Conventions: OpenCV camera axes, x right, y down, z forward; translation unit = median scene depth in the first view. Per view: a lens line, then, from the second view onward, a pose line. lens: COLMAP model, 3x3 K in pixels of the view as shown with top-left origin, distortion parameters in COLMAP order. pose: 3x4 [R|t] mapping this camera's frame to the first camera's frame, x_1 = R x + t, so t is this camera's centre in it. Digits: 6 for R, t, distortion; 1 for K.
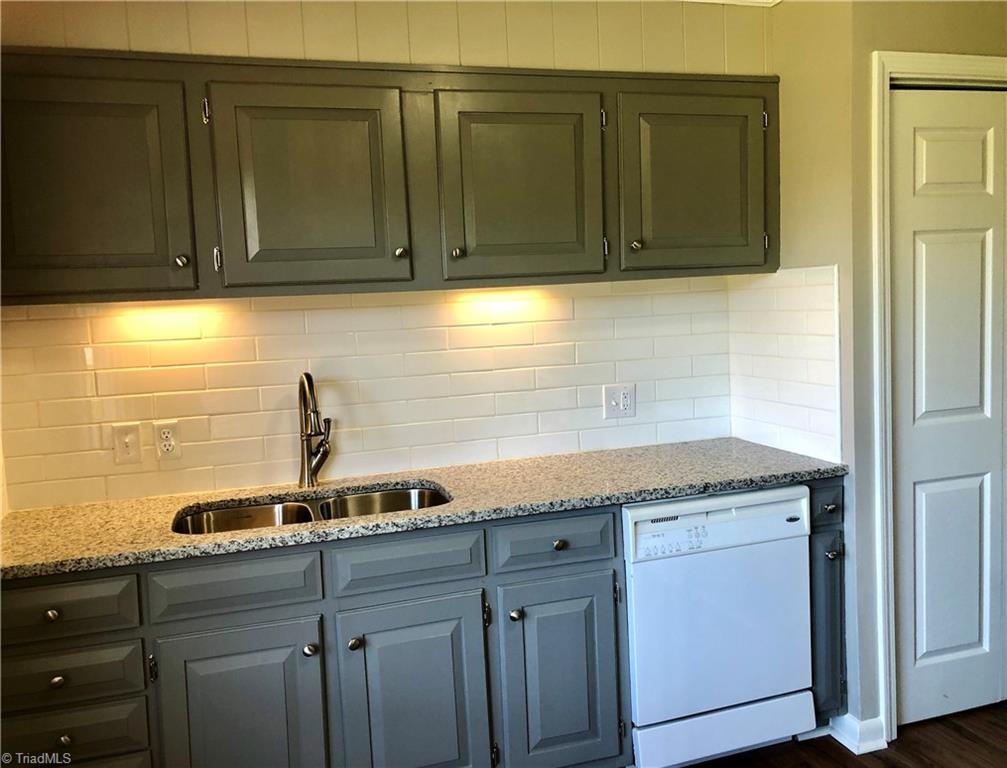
lens RADIAL K [[849.5, 0, 503.5], [0, 849.5, 384.0], [0, 0, 1]] dist [0.048744, -0.006507]
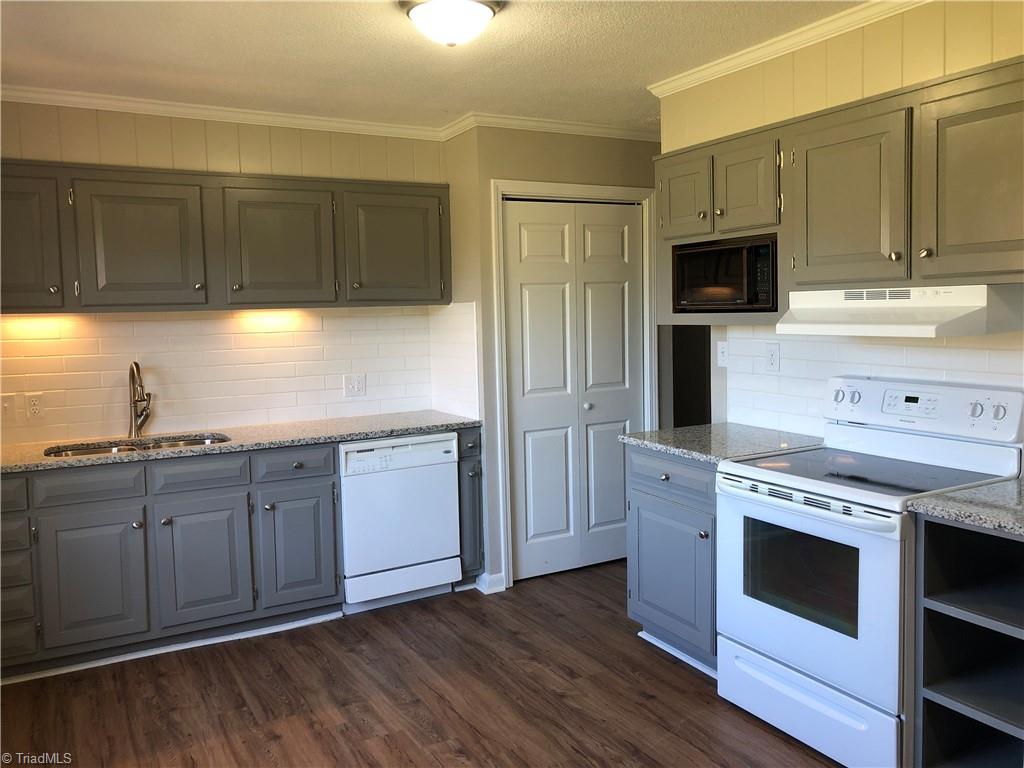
lens RADIAL K [[845.9, 0, 510.8], [0, 845.9, 371.0], [0, 0, 1]] dist [0.020733, -0.010899]
pose [[0.979522, 0.007541, 0.201195, 0.130682], [-0.000637, 0.999409, -0.034359, 0.057858], [-0.201335, 0.033527, 0.978948, -0.663350]]
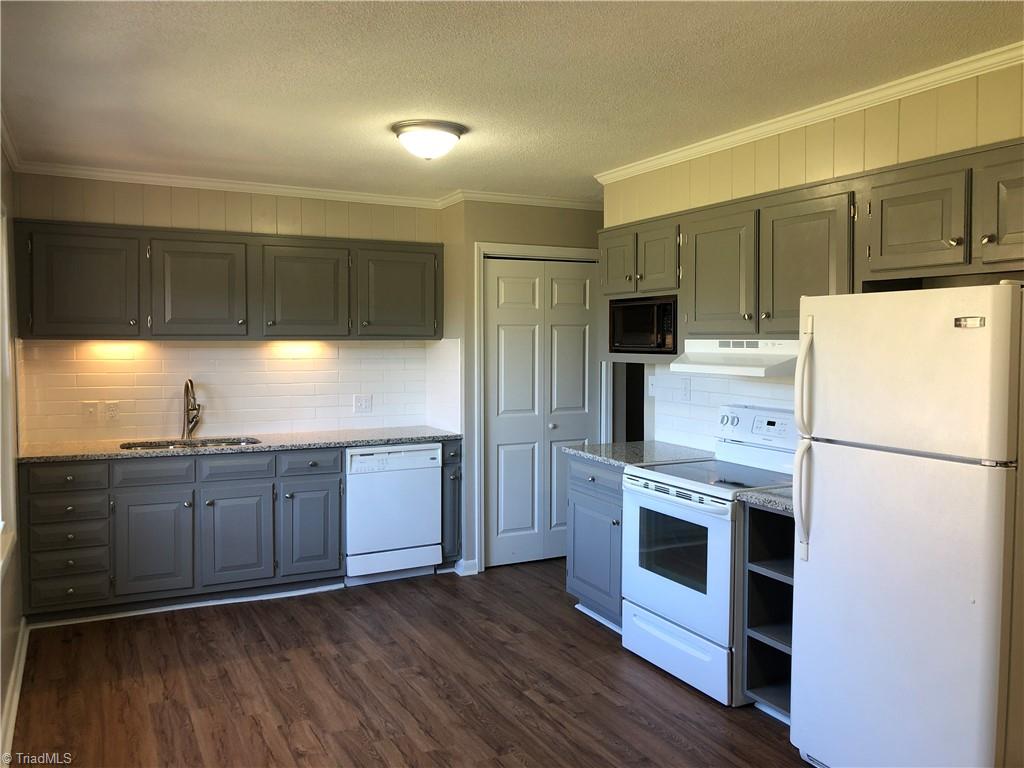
lens RADIAL K [[845.9, 0, 510.8], [0, 845.9, 371.0], [0, 0, 1]] dist [0.020733, -0.010899]
pose [[0.985479, 0.041438, 0.164661, 0.183151], [-0.030367, 0.997141, -0.069197, 0.083825], [-0.167057, 0.063192, 0.983920, -1.093751]]
